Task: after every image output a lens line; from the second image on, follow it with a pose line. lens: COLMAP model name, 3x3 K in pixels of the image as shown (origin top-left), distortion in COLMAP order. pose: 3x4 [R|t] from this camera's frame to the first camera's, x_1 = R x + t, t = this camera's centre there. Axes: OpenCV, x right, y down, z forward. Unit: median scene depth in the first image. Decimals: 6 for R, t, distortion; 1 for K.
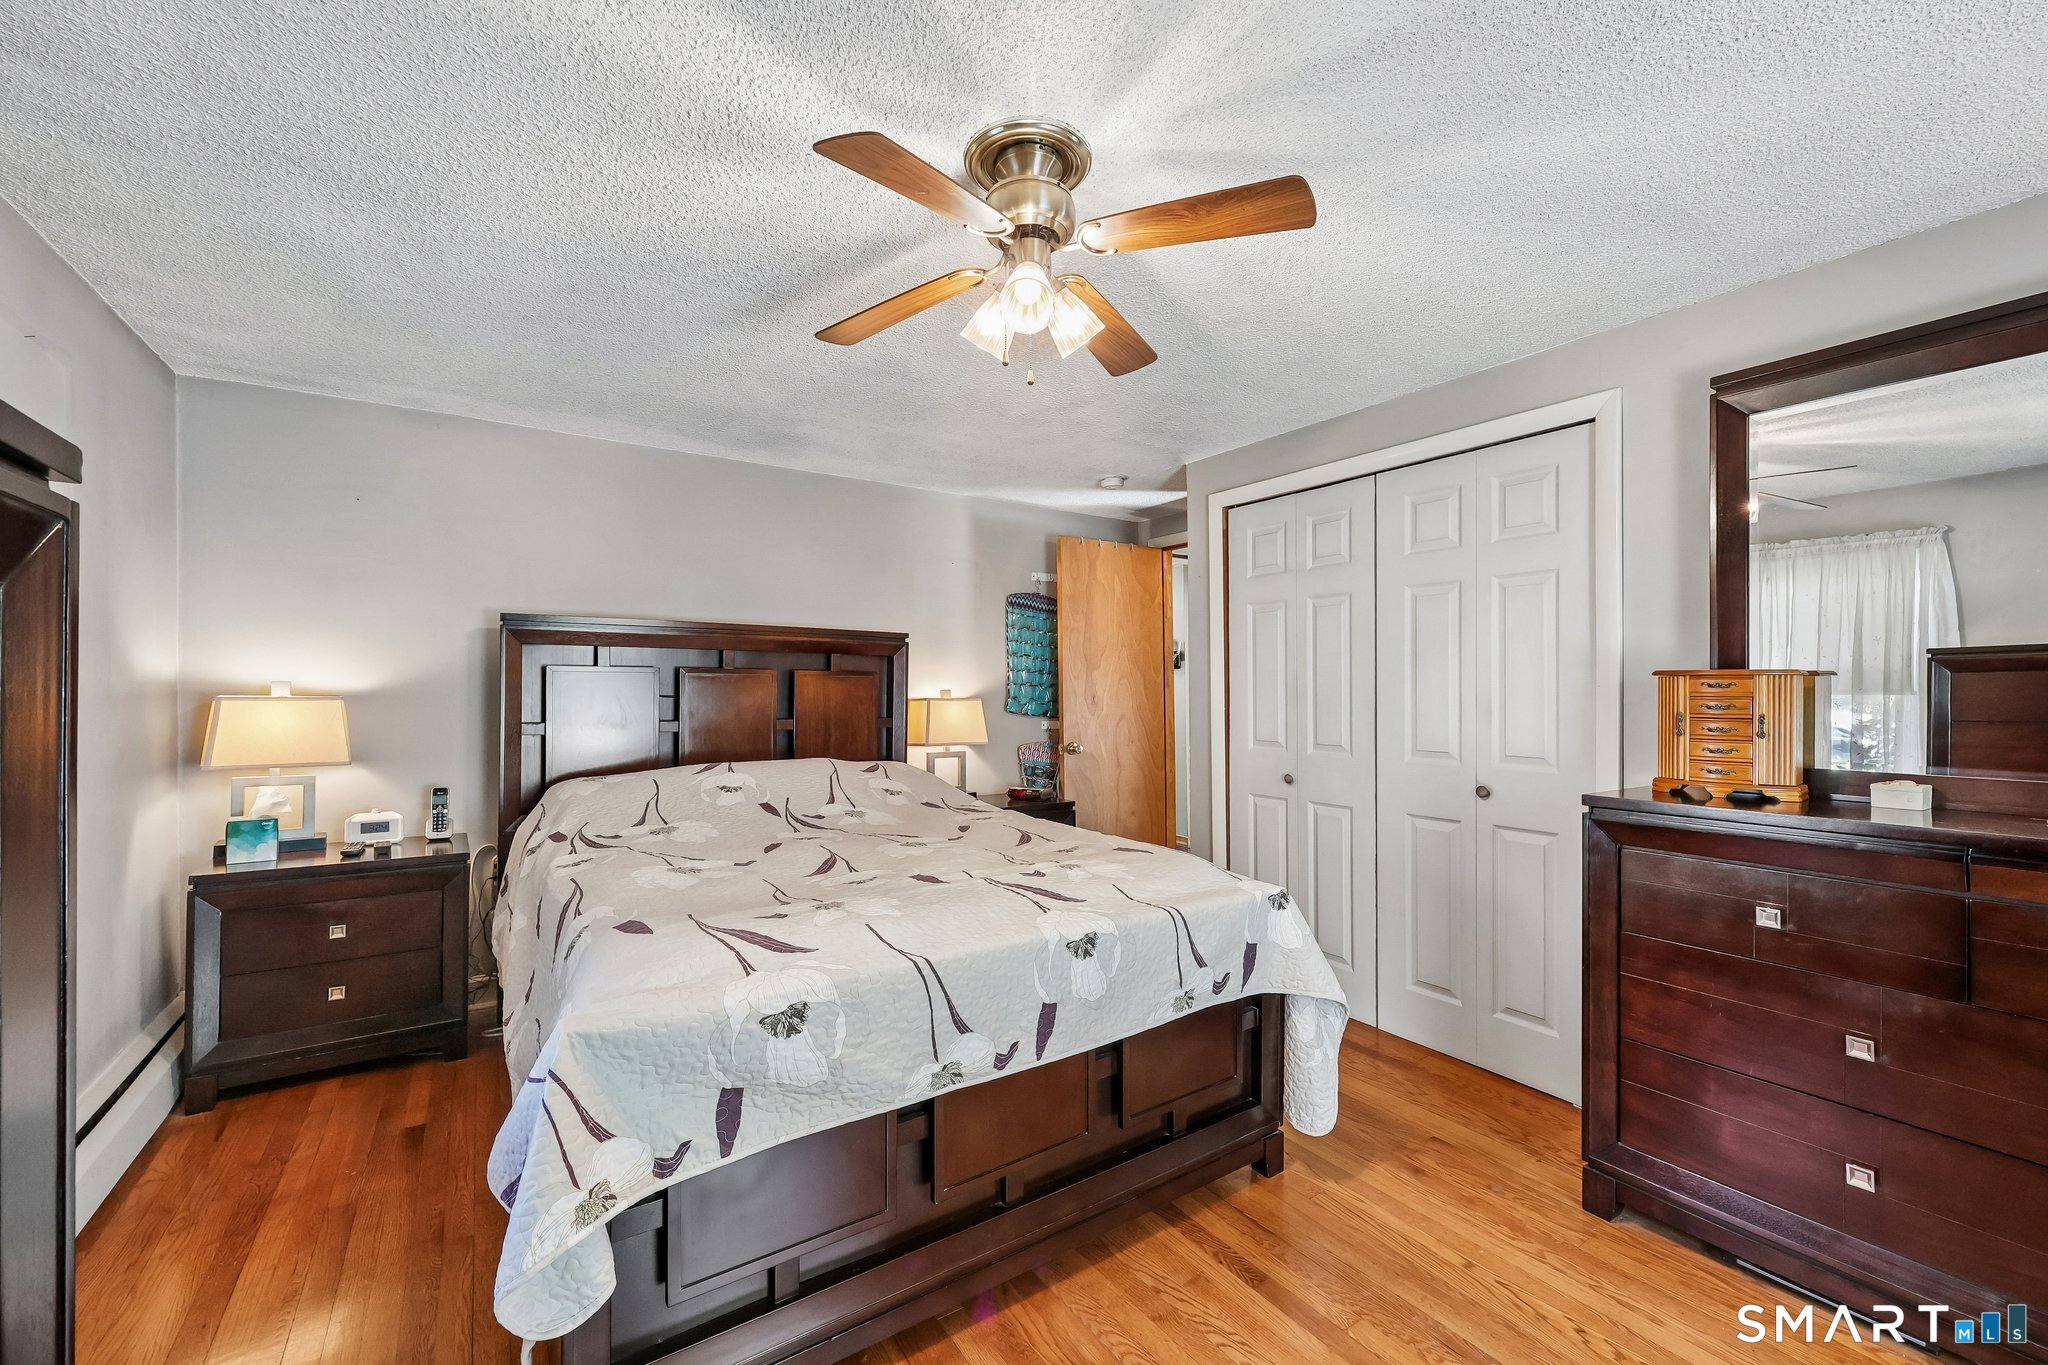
lens RADIAL K [[840.3, 0, 1043.9], [0, 840.3, 684.8], [0, 0, 1]] dist [-0.001332, 0.000976]
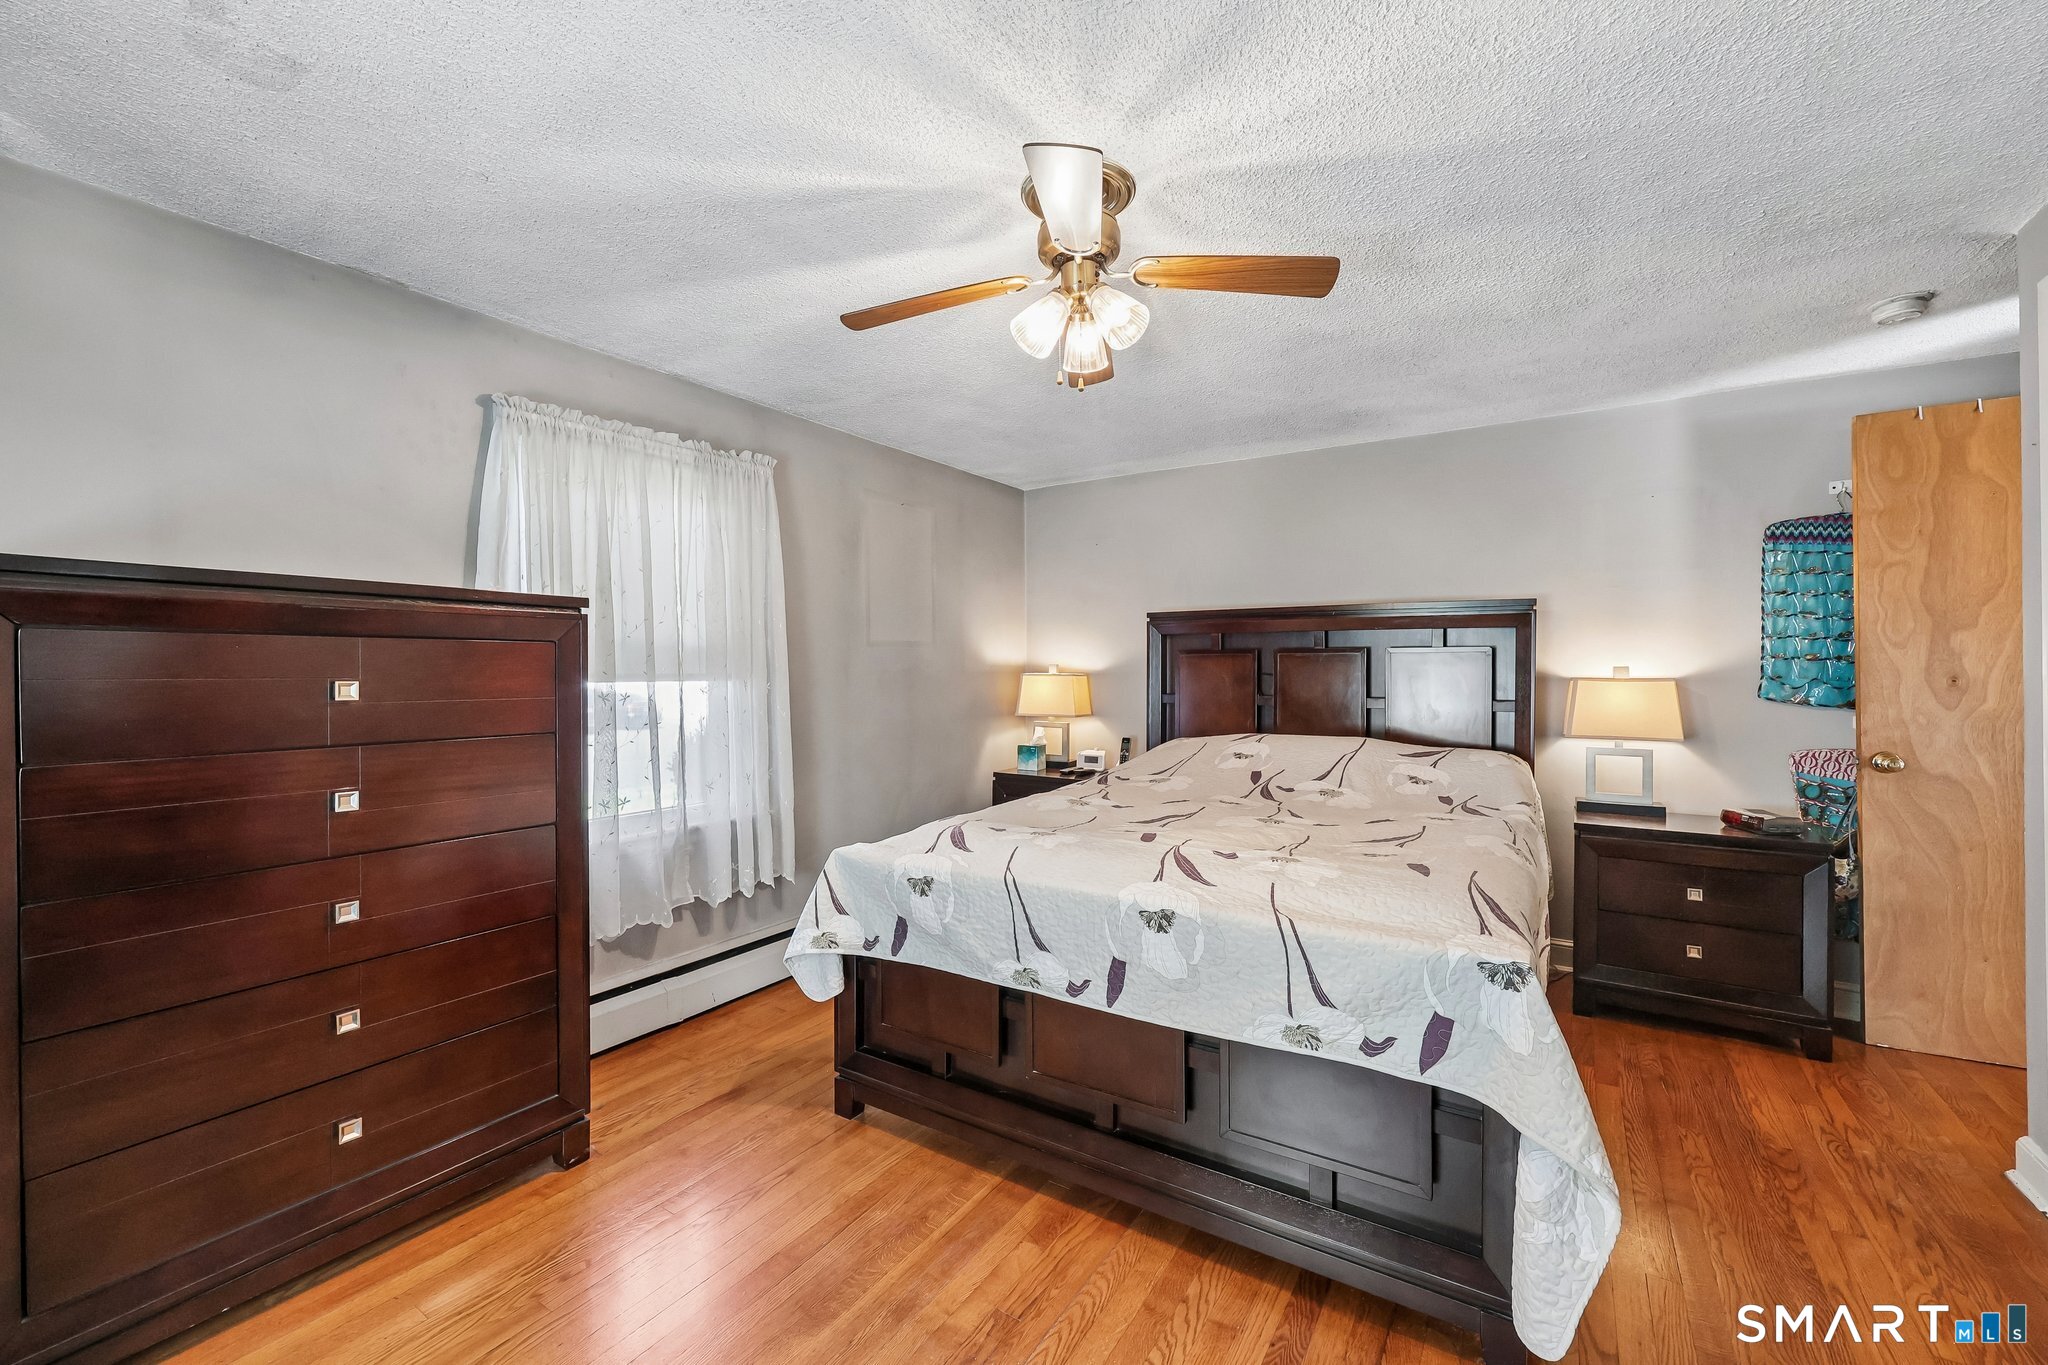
lens RADIAL K [[840.3, 0, 1002.6], [0, 840.3, 683.8], [0, 0, 1]] dist [-0.001332, 0.000976]
pose [[0.369225, 0.011344, -0.929271, 0.621149], [0.008076, 0.999849, 0.015414, 0.007972], [0.929305, -0.013196, 0.369078, 0.314636]]
